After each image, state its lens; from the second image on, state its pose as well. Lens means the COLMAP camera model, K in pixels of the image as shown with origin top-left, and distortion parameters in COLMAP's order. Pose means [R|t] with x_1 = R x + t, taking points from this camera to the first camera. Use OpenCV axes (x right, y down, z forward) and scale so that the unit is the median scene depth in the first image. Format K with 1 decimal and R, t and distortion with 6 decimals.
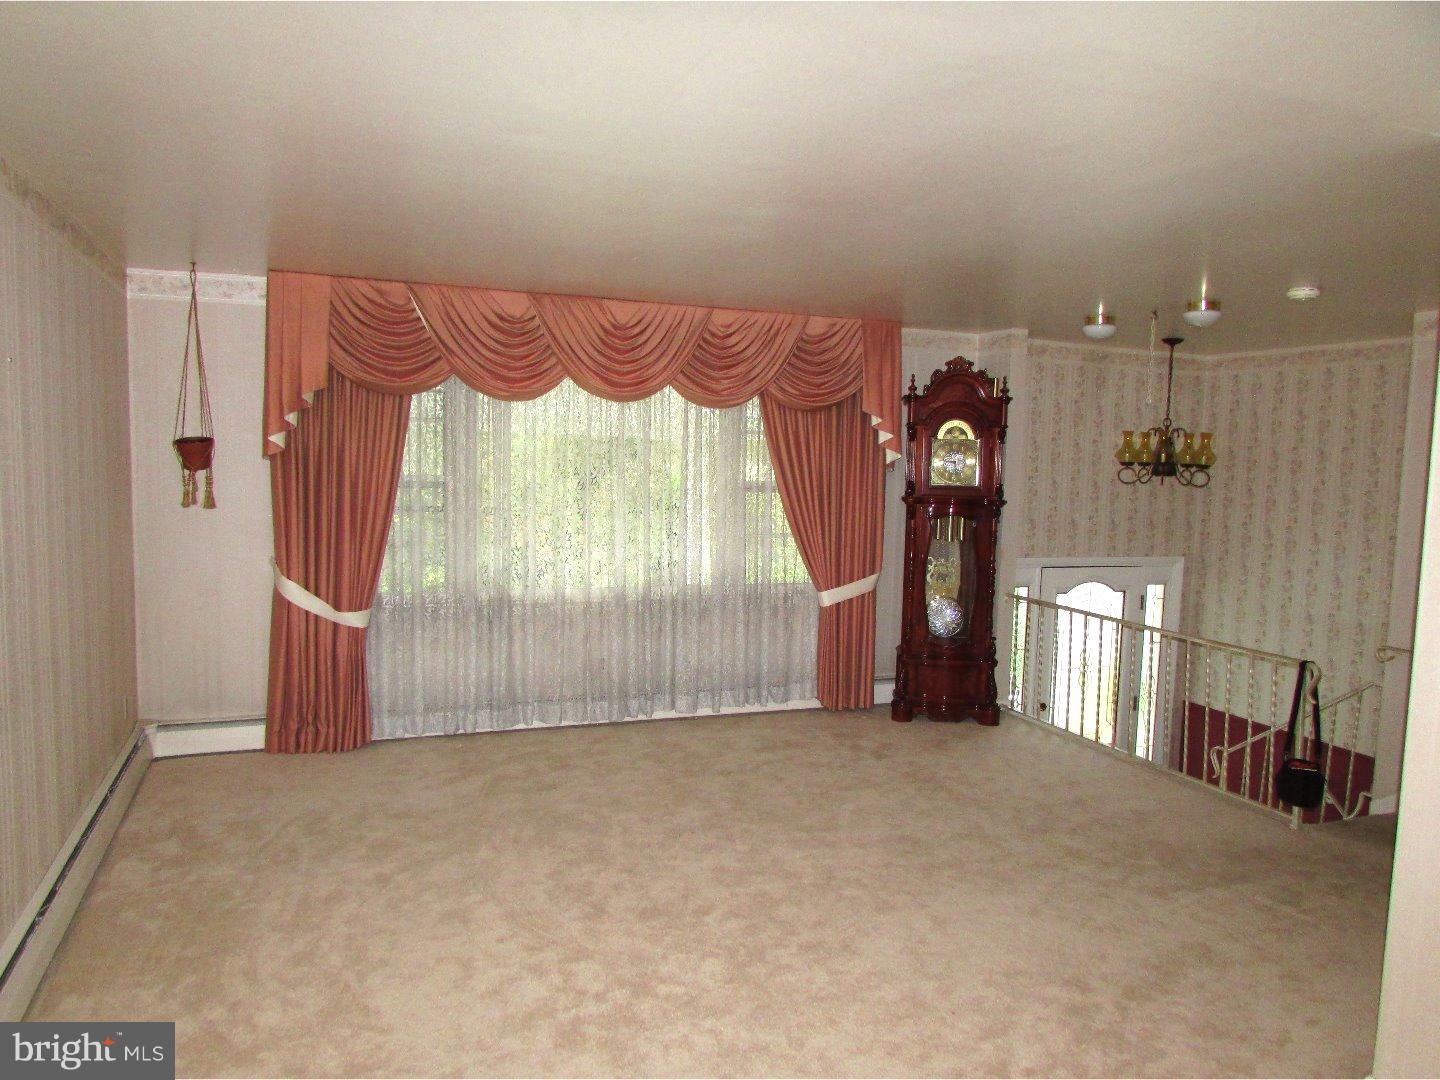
lens RADIAL K [[1025.8, 0, 719.6], [0, 1025.8, 536.8], [0, 0, 1]] dist [-0.008959, 0.004919]
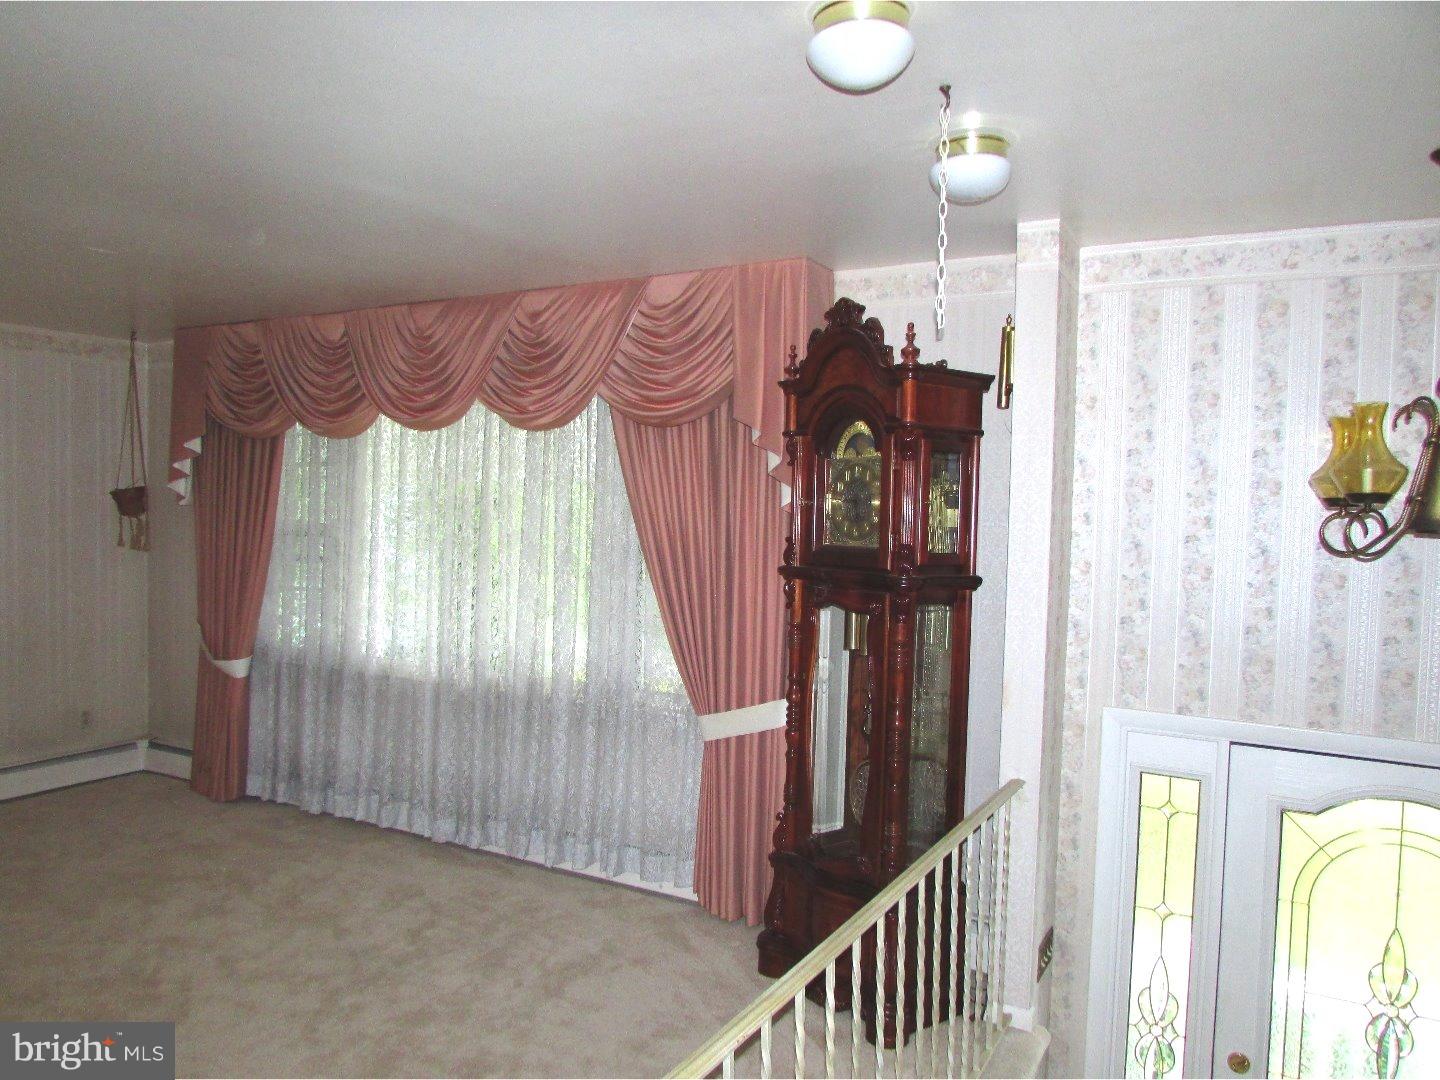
lens RADIAL K [[1025.8, 0, 723.2], [0, 1025.8, 545.7], [0, 0, 1]] dist [-0.008959, 0.004919]
pose [[0.612646, 0.026755, -0.789905, 0.610501], [-0.046163, 0.998932, -0.001969, -0.049442], [0.789008, 0.037670, 0.613227, 0.651536]]
